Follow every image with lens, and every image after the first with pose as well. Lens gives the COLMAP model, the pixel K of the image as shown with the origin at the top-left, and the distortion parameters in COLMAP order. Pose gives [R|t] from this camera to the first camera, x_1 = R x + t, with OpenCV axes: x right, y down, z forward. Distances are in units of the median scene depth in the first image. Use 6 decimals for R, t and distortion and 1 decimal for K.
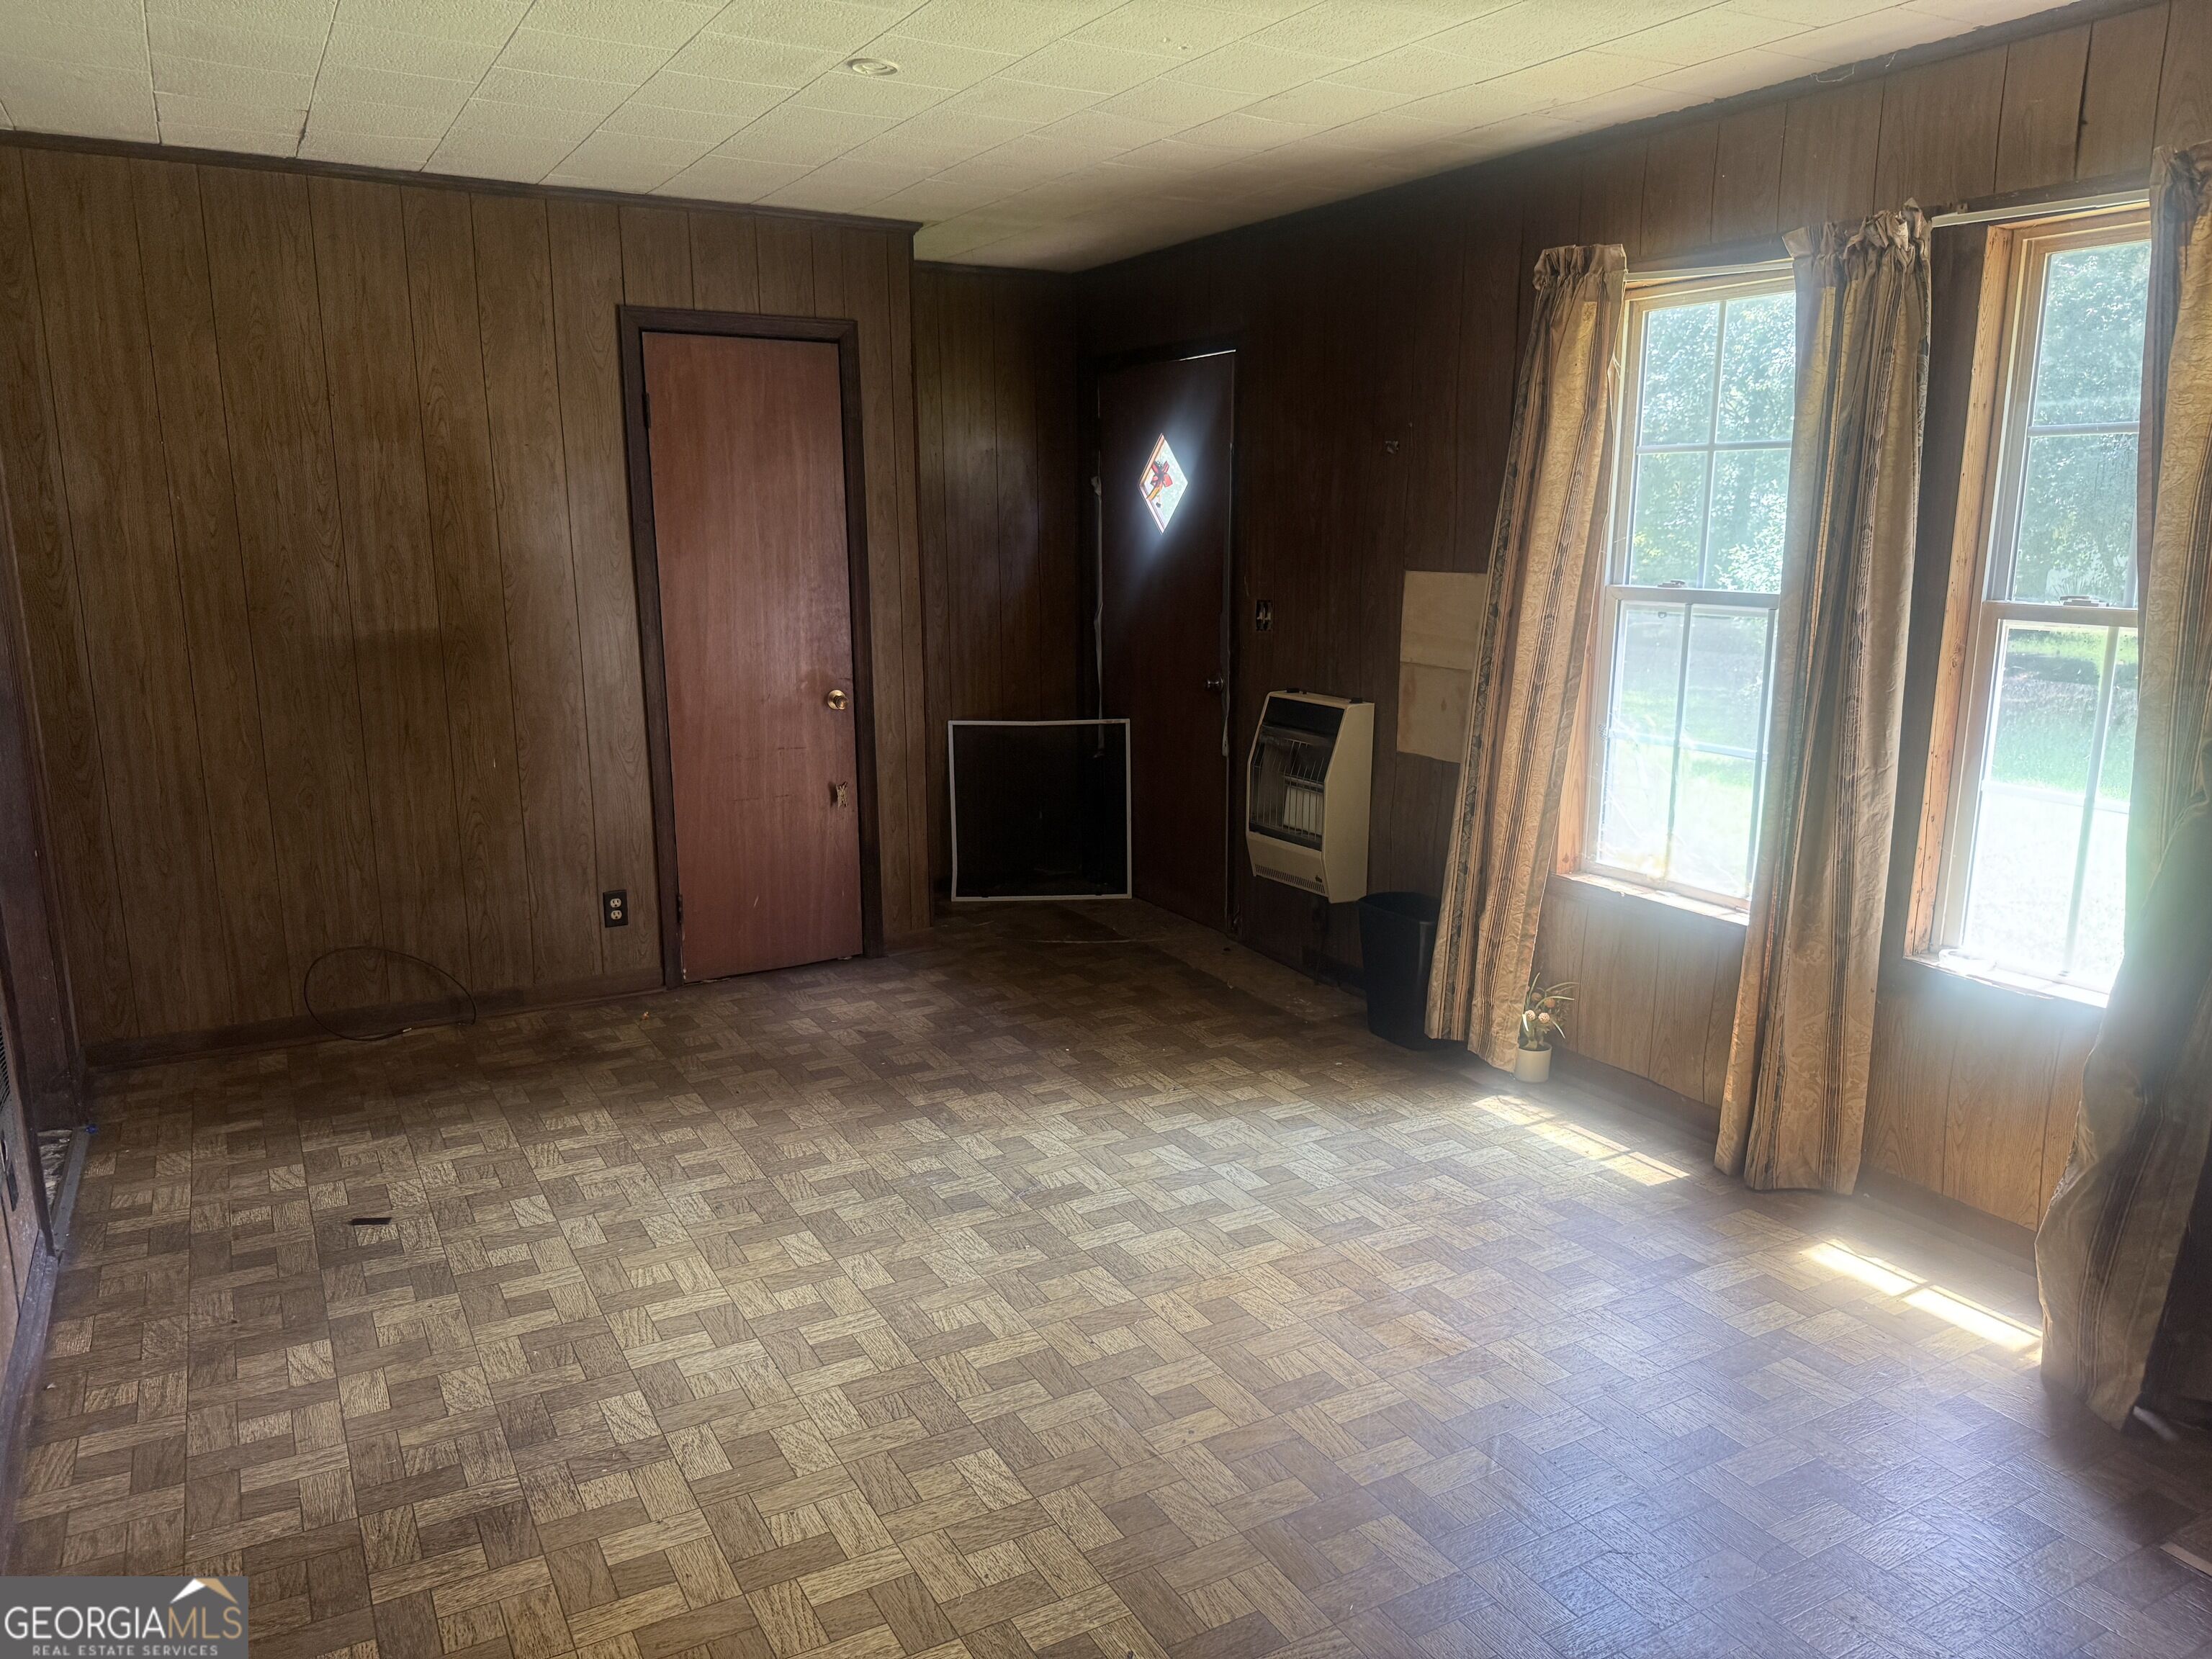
lens RADIAL K [[1561.4, 0, 1108.1], [0, 1561.4, 836.5], [0, 0, 1]] dist [-0.001051, -0.007742]
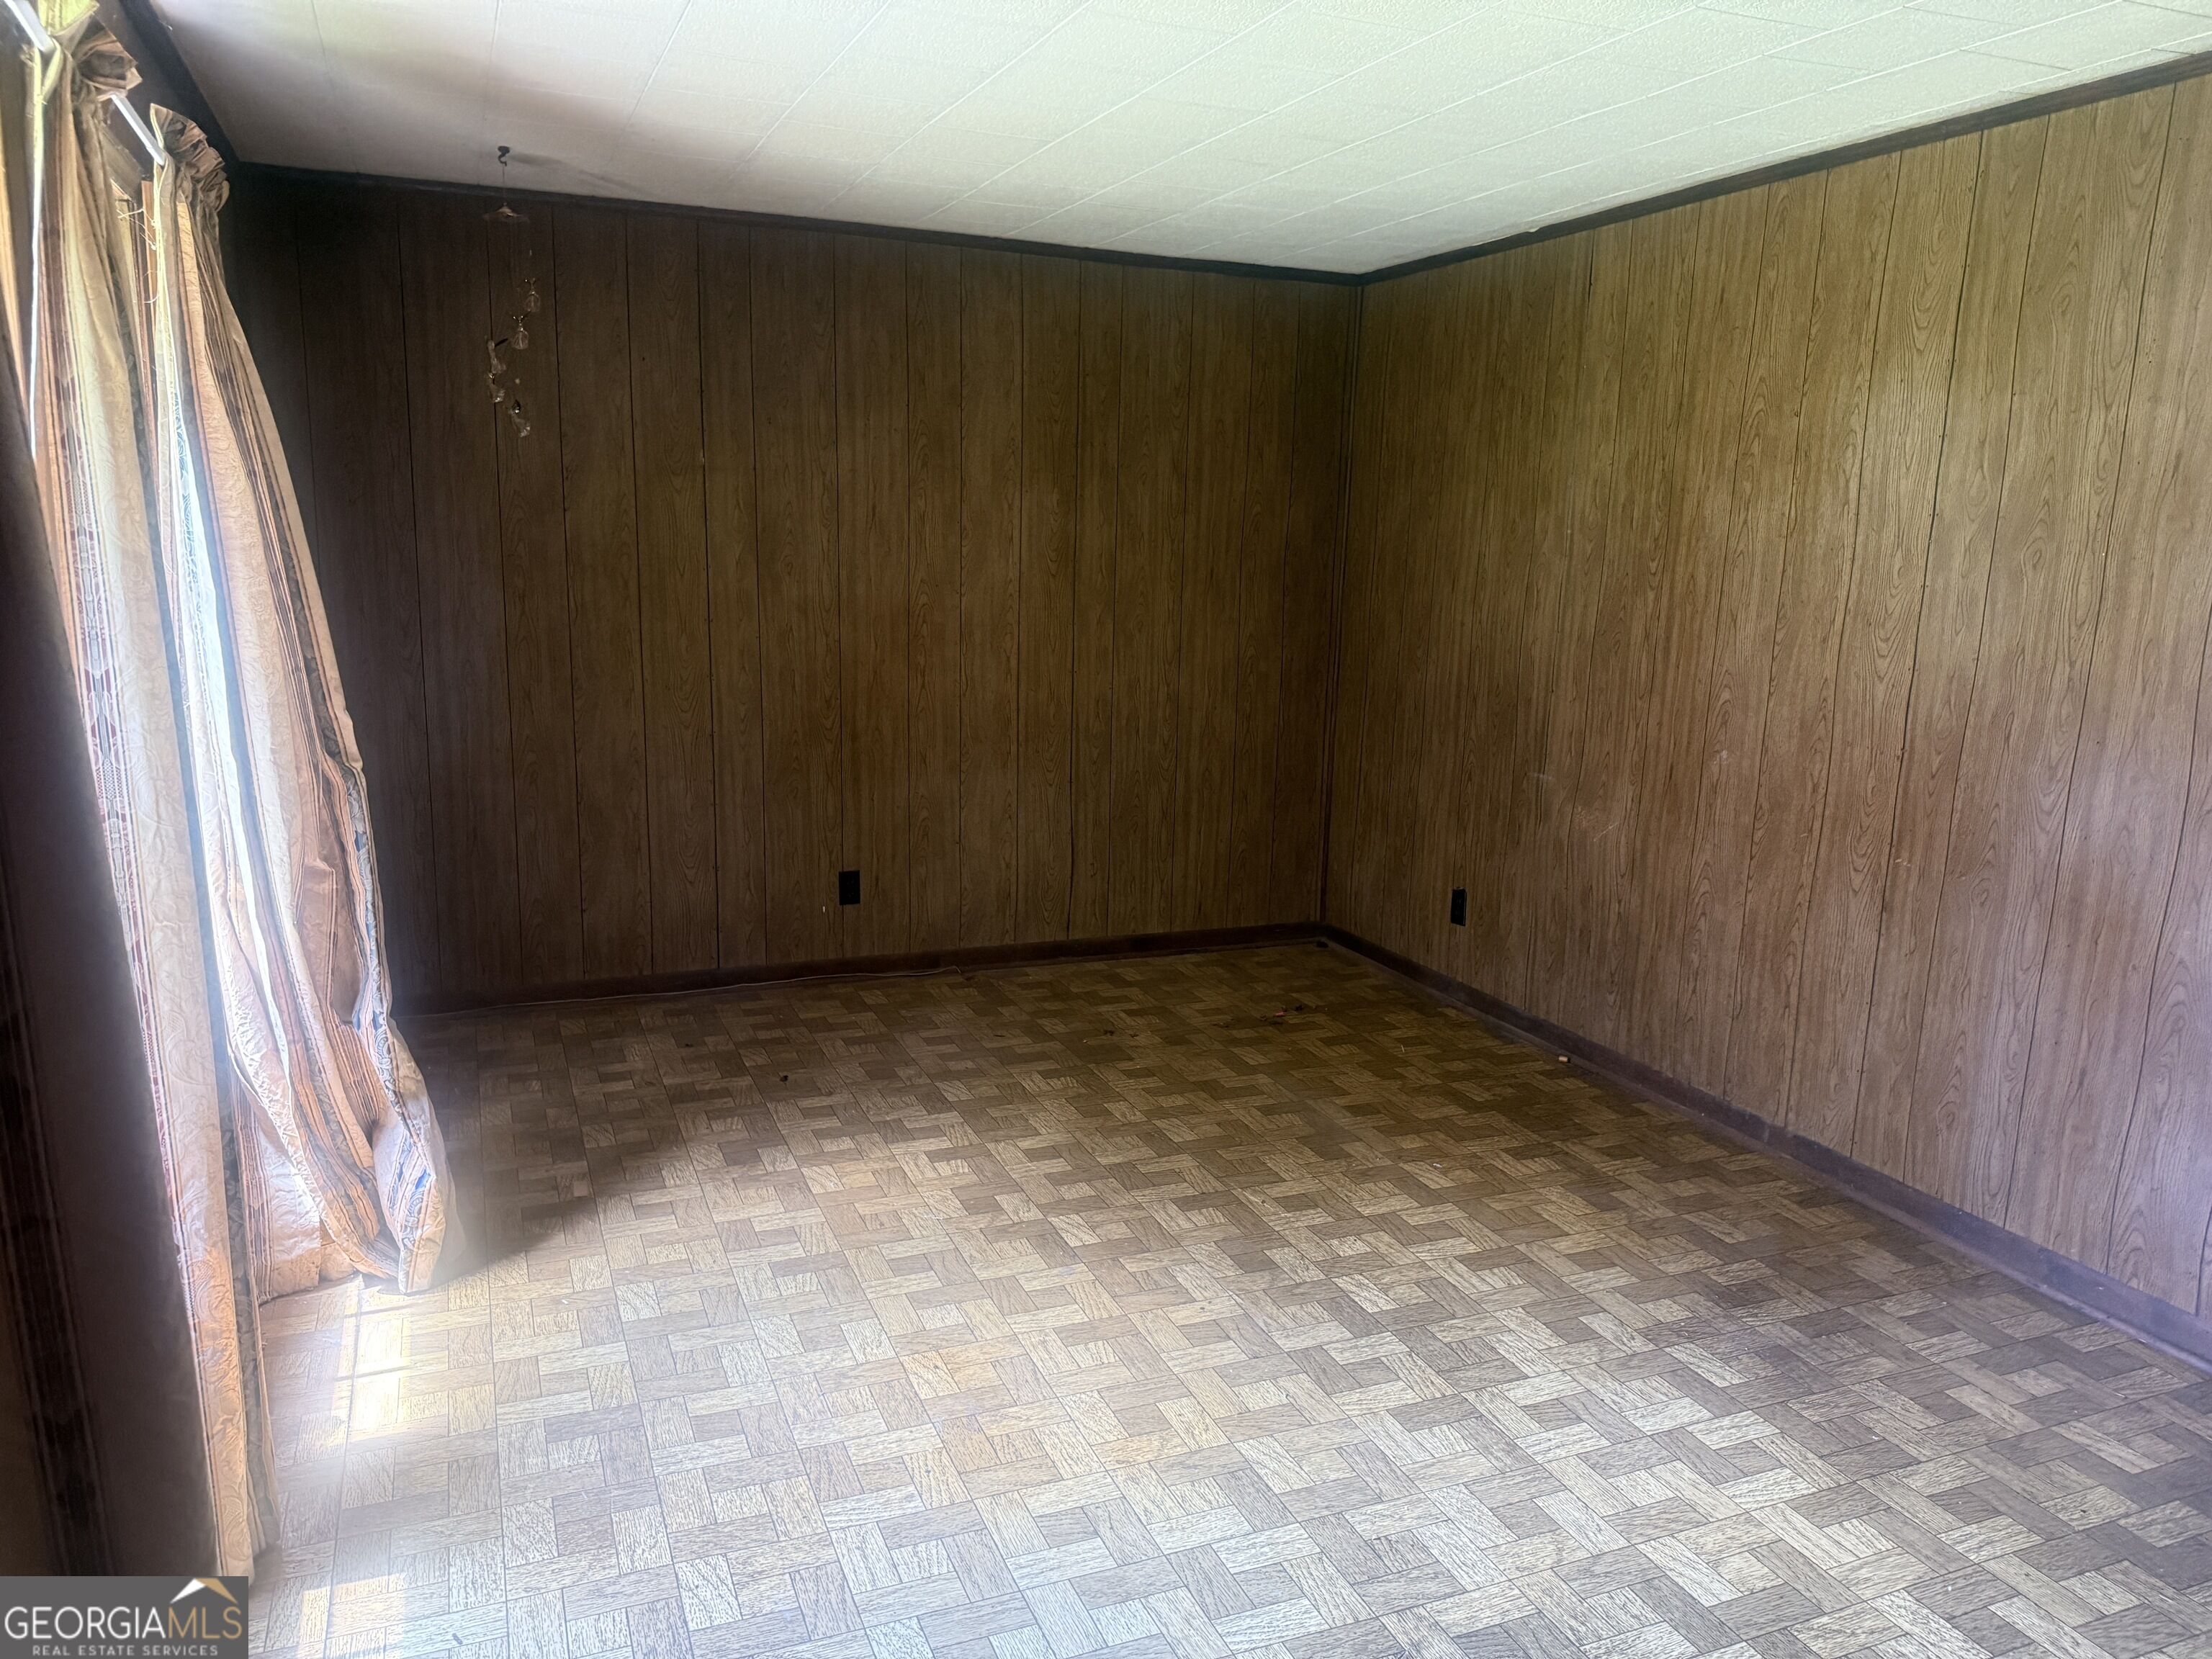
lens RADIAL K [[1561.4, 0, 1105.7], [0, 1561.4, 835.6], [0, 0, 1]] dist [-0.001051, -0.007742]
pose [[-0.992247, -0.049854, 0.113848, 0.008558], [-0.002697, 0.924447, 0.381301, -0.385369], [-0.124256, 0.378038, -0.917414, 1.868172]]
